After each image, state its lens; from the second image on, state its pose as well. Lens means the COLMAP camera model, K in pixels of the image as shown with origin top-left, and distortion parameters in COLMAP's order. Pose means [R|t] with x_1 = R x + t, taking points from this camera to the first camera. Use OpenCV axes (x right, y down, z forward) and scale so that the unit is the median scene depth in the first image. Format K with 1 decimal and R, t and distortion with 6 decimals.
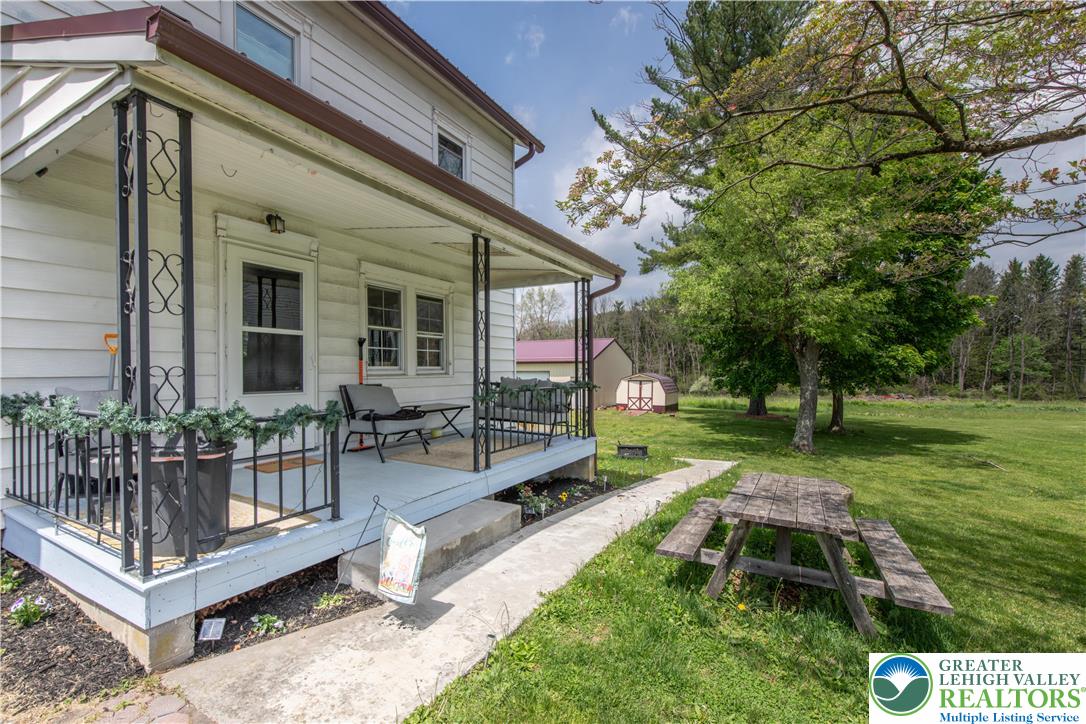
lens RADIAL K [[466.5, 0, 543.0], [0, 466.5, 362.0], [0, 0, 1]] dist [0.019111, 0.000028]
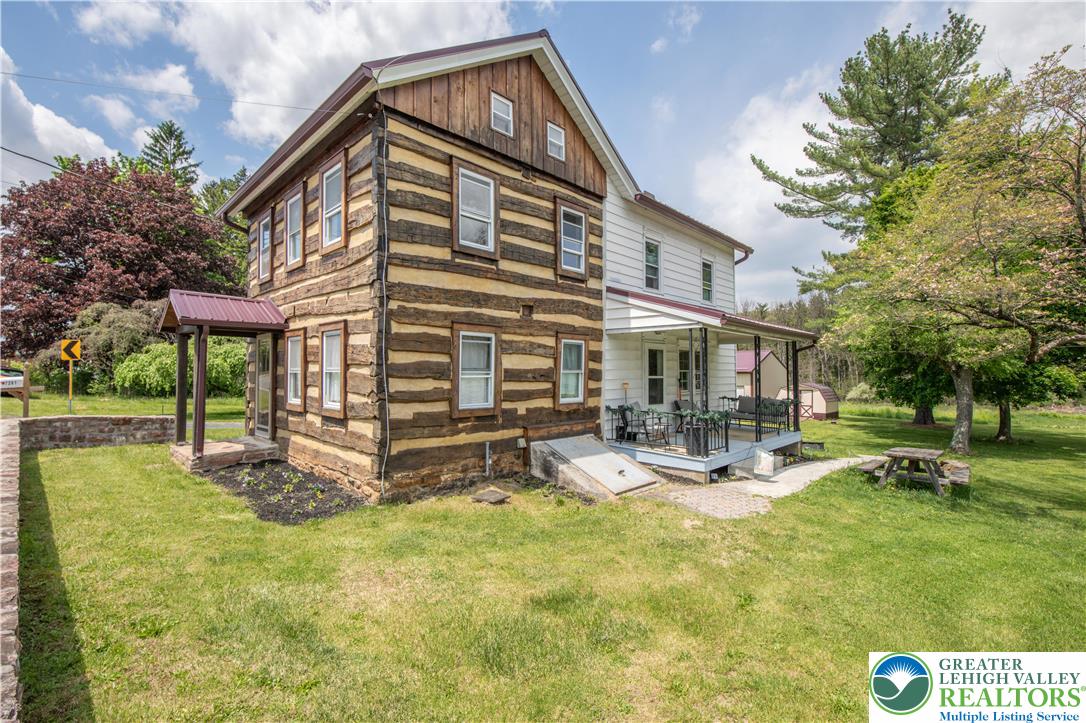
lens RADIAL K [[471.8, 0, 542.8], [0, 471.8, 352.0], [0, 0, 1]] dist [0.000689, -0.000031]
pose [[0.965914, -0.007116, -0.258765, -0.209668], [0.000897, 0.999708, -0.024145, -0.054455], [0.258861, 0.023090, 0.965638, -0.556473]]
